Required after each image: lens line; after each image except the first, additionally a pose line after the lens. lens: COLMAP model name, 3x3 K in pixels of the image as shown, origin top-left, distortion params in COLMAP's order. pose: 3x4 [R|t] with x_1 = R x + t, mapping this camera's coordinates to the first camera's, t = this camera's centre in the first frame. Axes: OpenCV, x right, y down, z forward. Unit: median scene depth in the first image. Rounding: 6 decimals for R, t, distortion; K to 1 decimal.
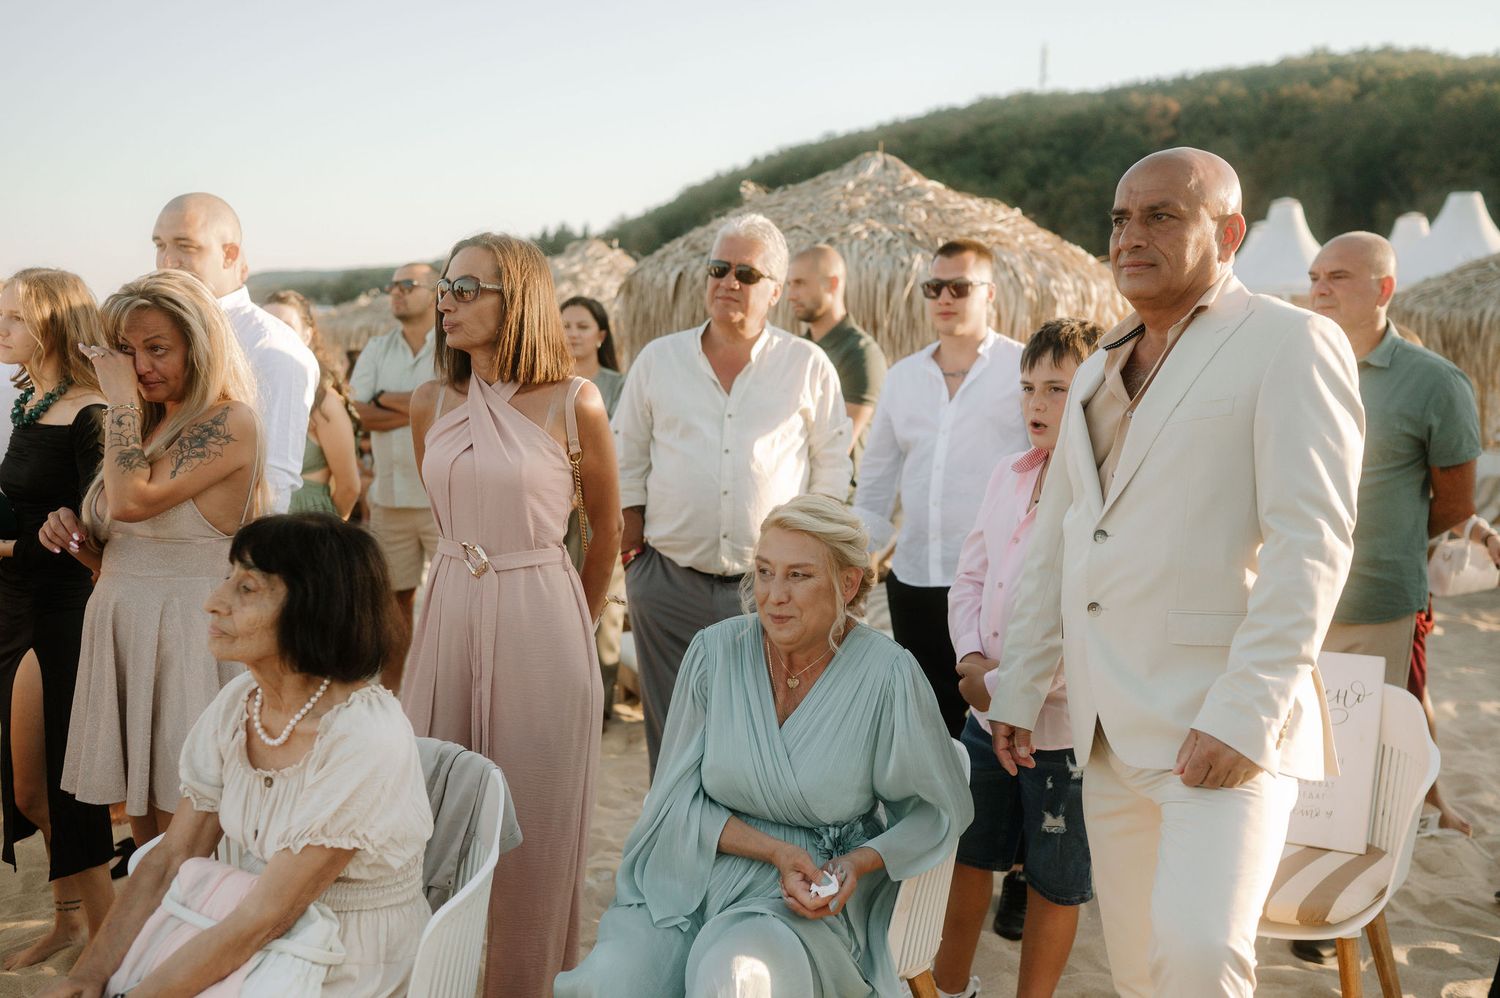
lens RADIAL K [[1463.5, 0, 748.4], [0, 1463.5, 505.1], [0, 0, 1]] dist [0.062271, -0.100868]
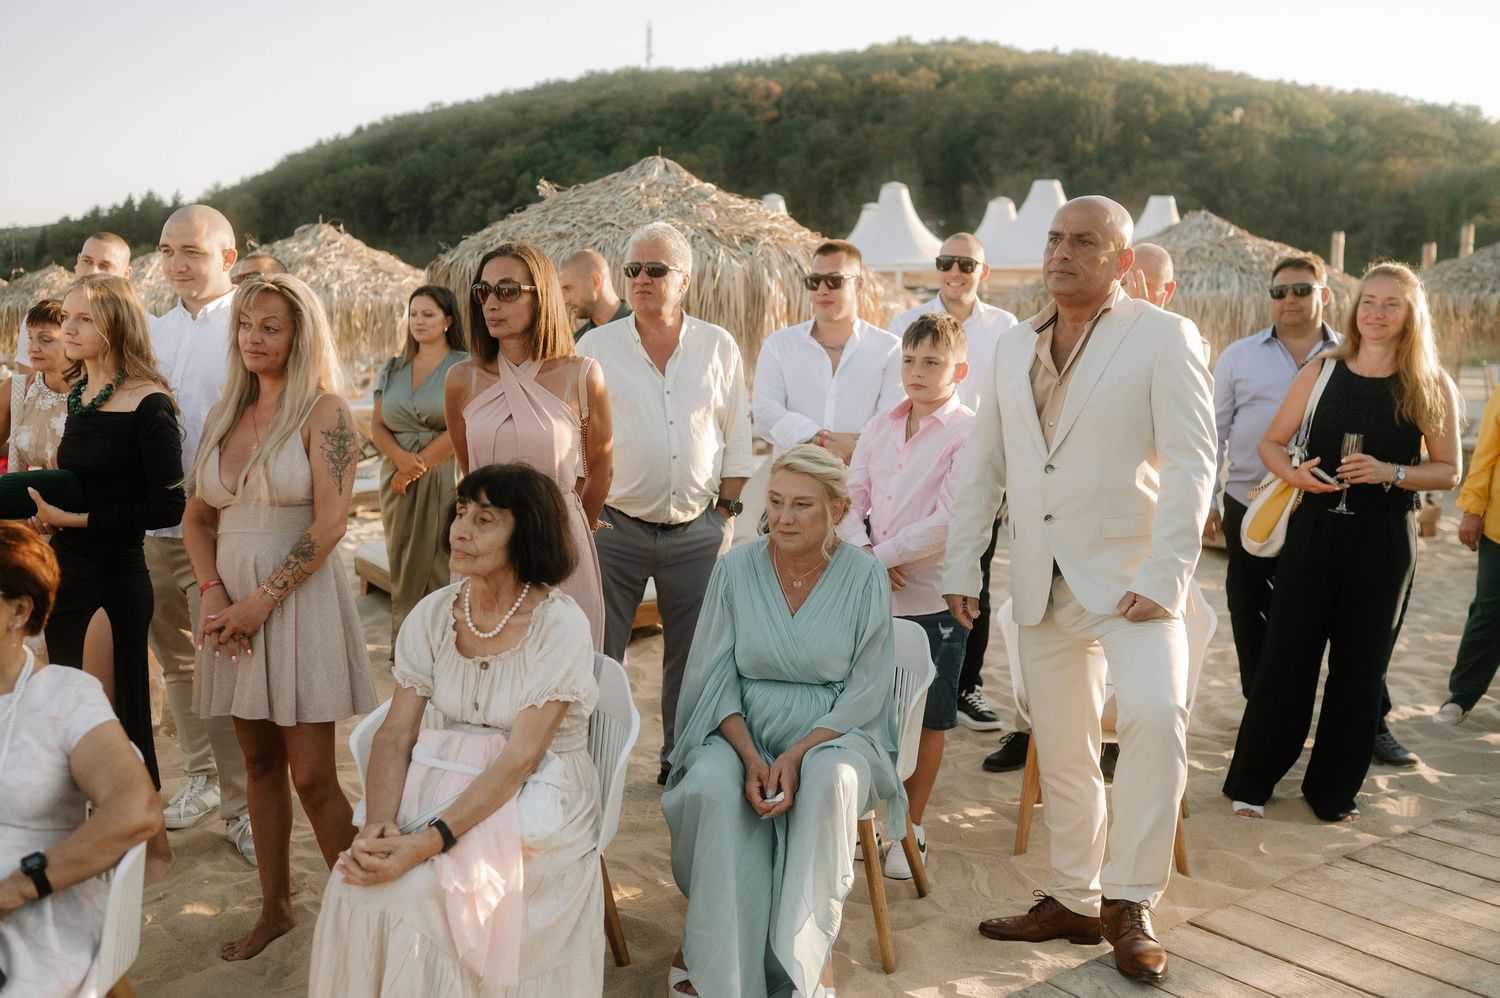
lens RADIAL K [[1498.4, 0, 749.8], [0, 1498.4, 494.7], [0, 0, 1]] dist [0.007254, 0.011014]
pose [[0.964333, -0.039867, 0.261671, -0.102247], [0.037777, 0.999201, 0.013014, 0.005391], [-0.261981, -0.002665, 0.965069, -0.088199]]
